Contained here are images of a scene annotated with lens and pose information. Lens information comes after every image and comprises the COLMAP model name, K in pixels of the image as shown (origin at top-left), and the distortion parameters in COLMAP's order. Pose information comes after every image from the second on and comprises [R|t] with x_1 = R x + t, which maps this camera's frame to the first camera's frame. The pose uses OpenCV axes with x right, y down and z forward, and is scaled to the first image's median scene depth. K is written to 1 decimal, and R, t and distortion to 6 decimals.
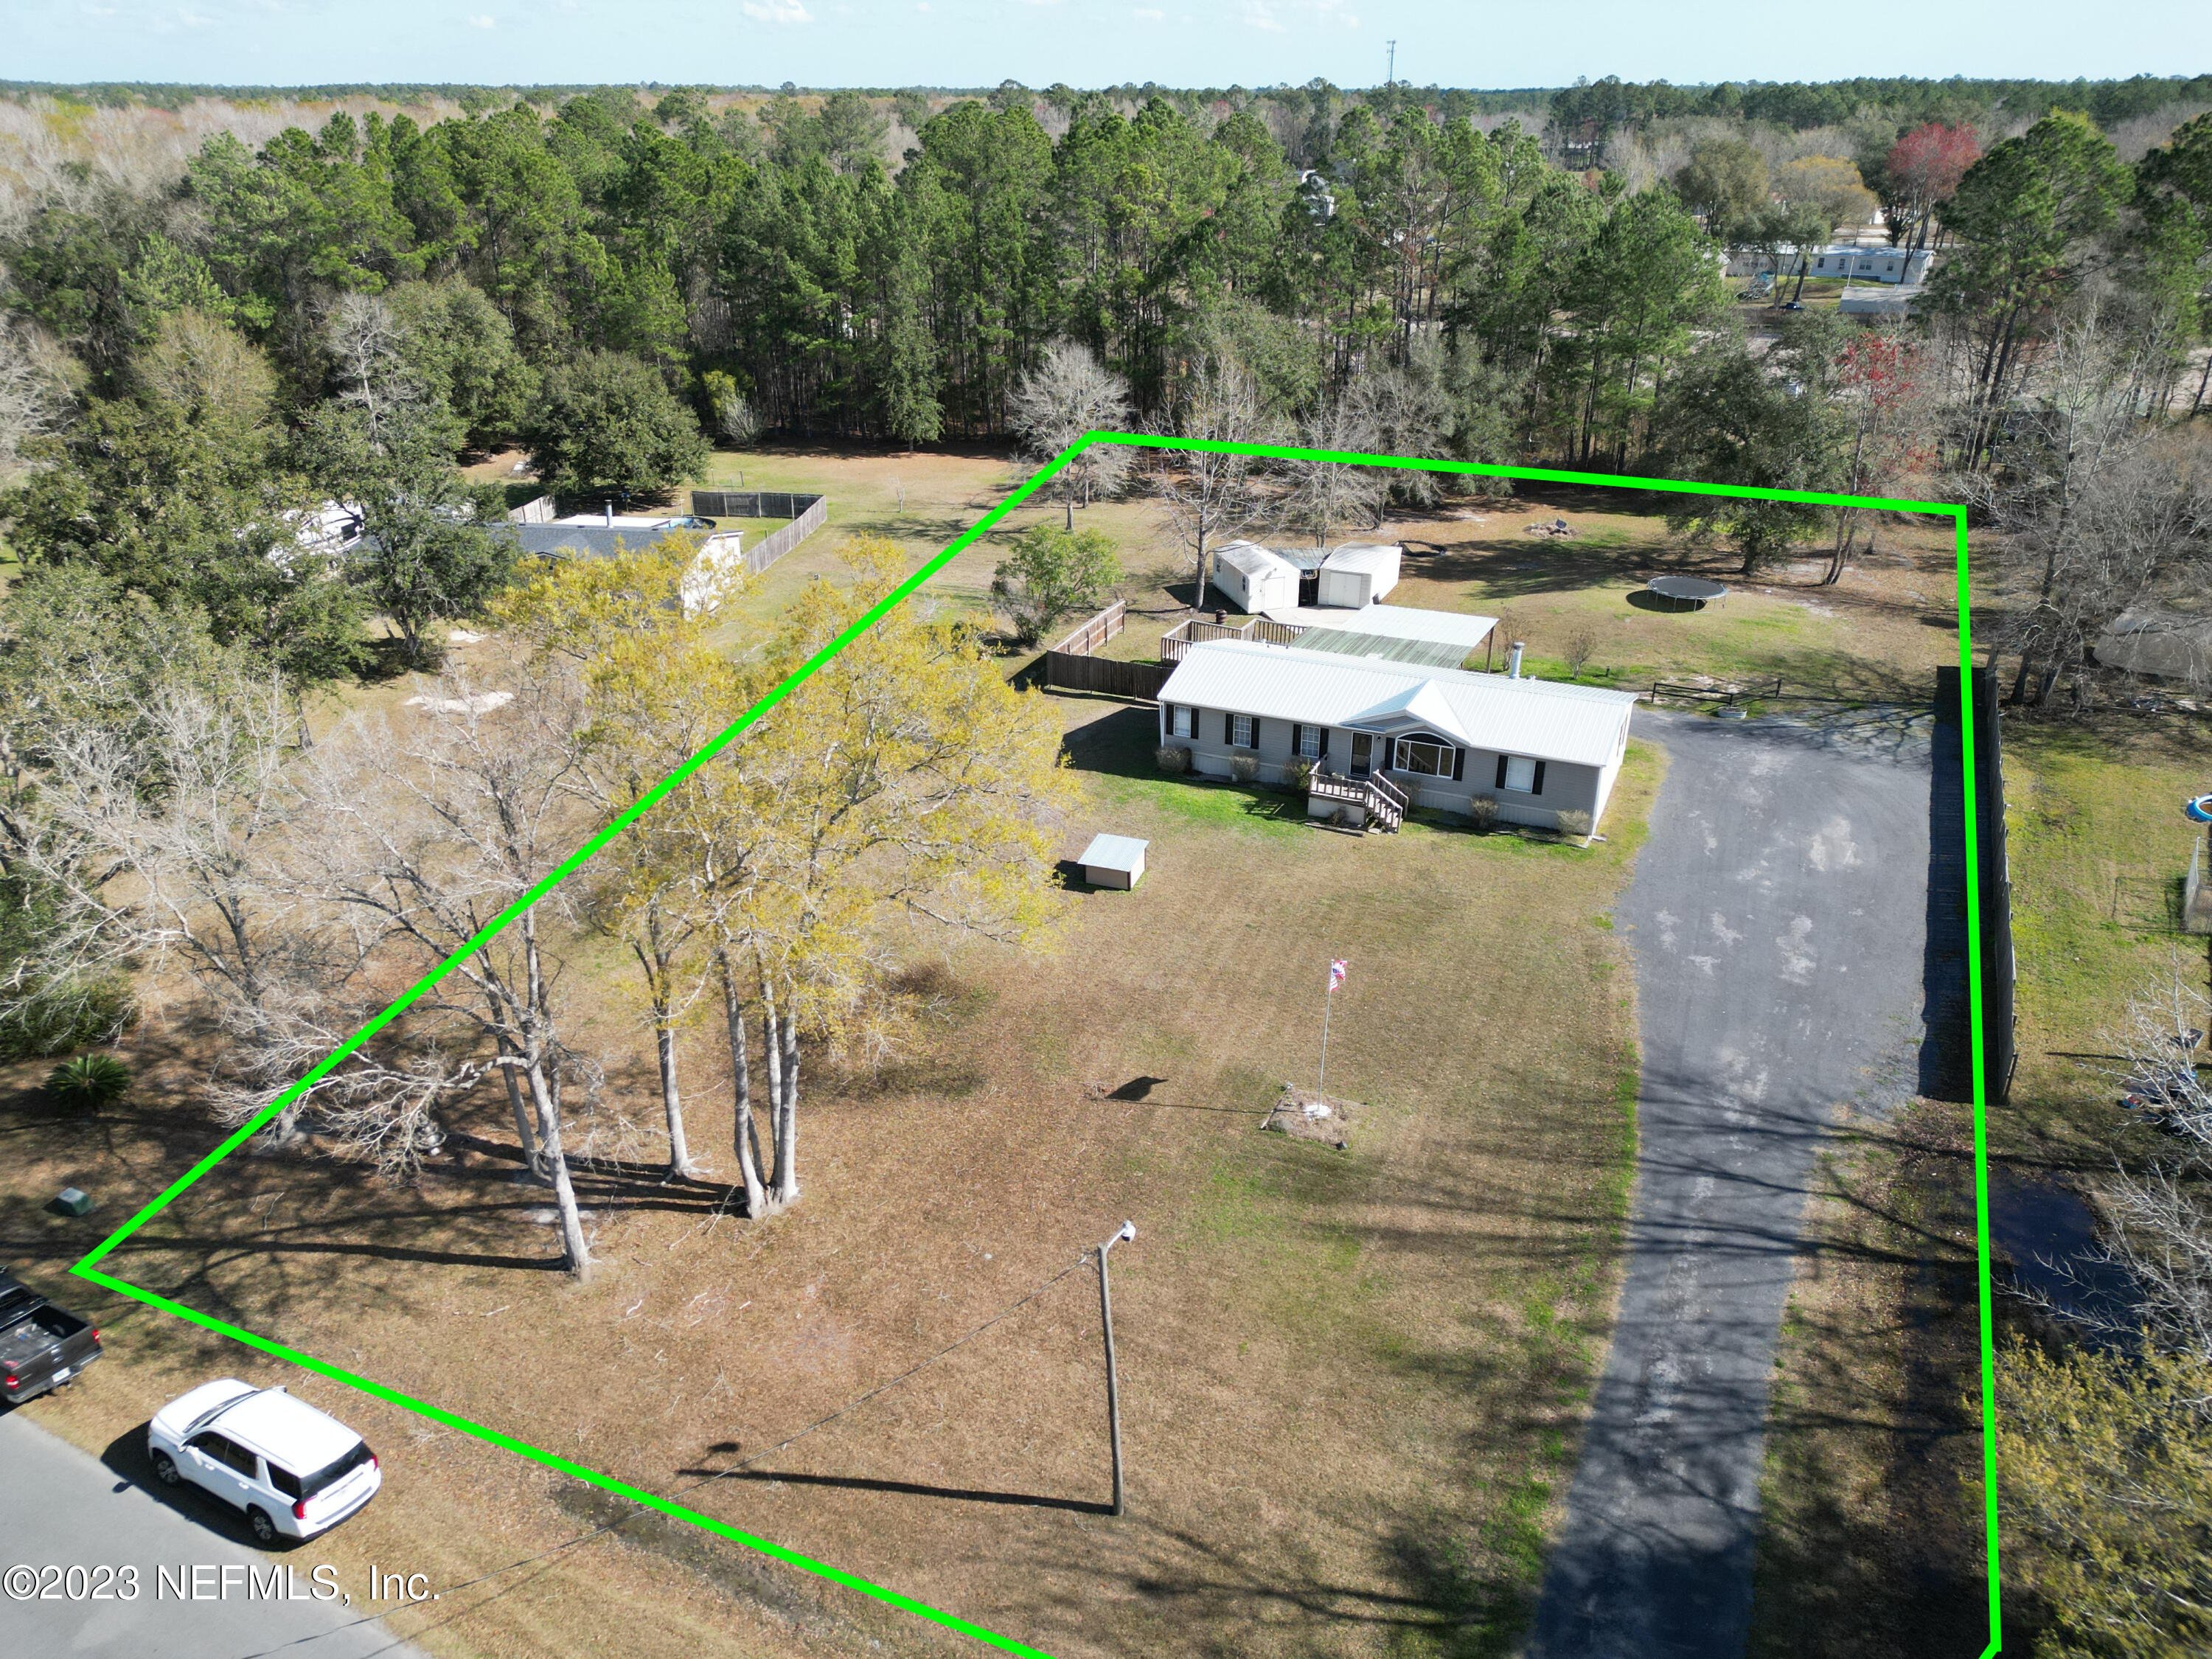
lens RADIAL K [[1546.1, 0, 1106.0], [0, 1546.1, 829.5], [0, 0, 1]] dist [0.082110, -0.080593]
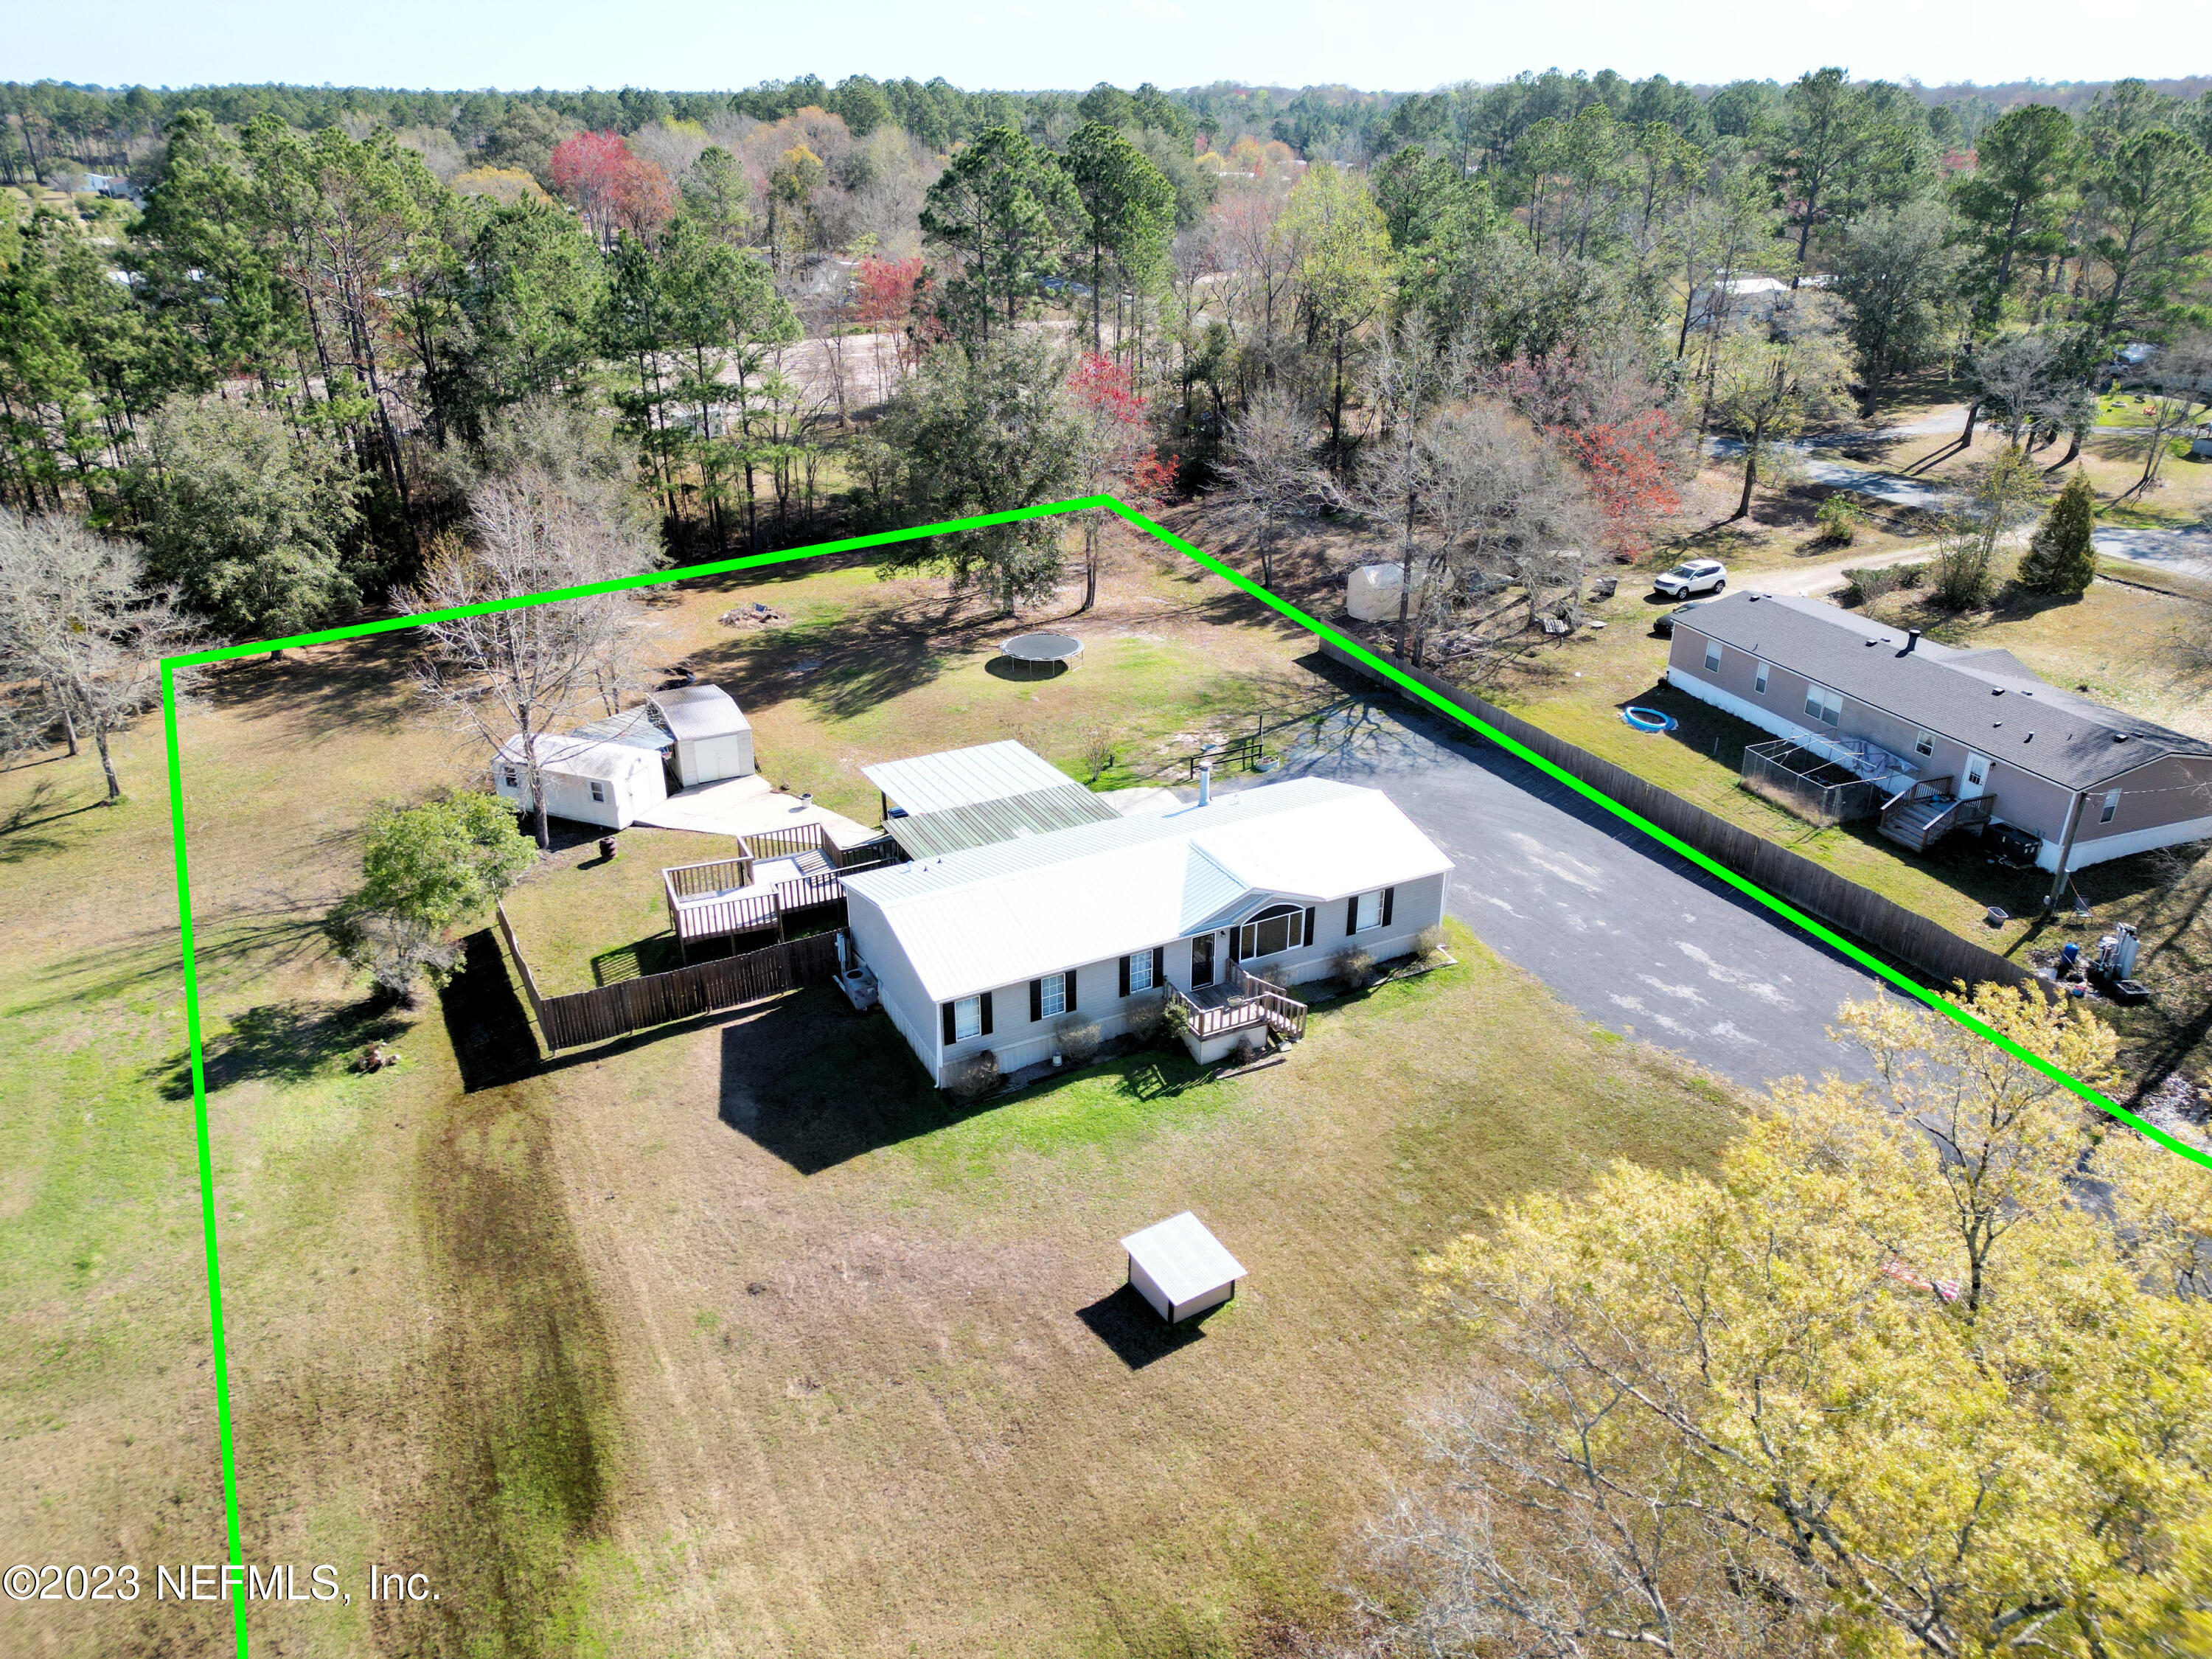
lens RADIAL K [[1546.1, 0, 1106.0], [0, 1546.1, 829.5], [0, 0, 1]] dist [0.082110, -0.080593]
pose [[0.613430, -0.335467, 0.714959, -0.275204], [0.337123, 0.929902, 0.147071, -0.168695], [-0.714179, 0.150812, 0.683523, 0.358650]]
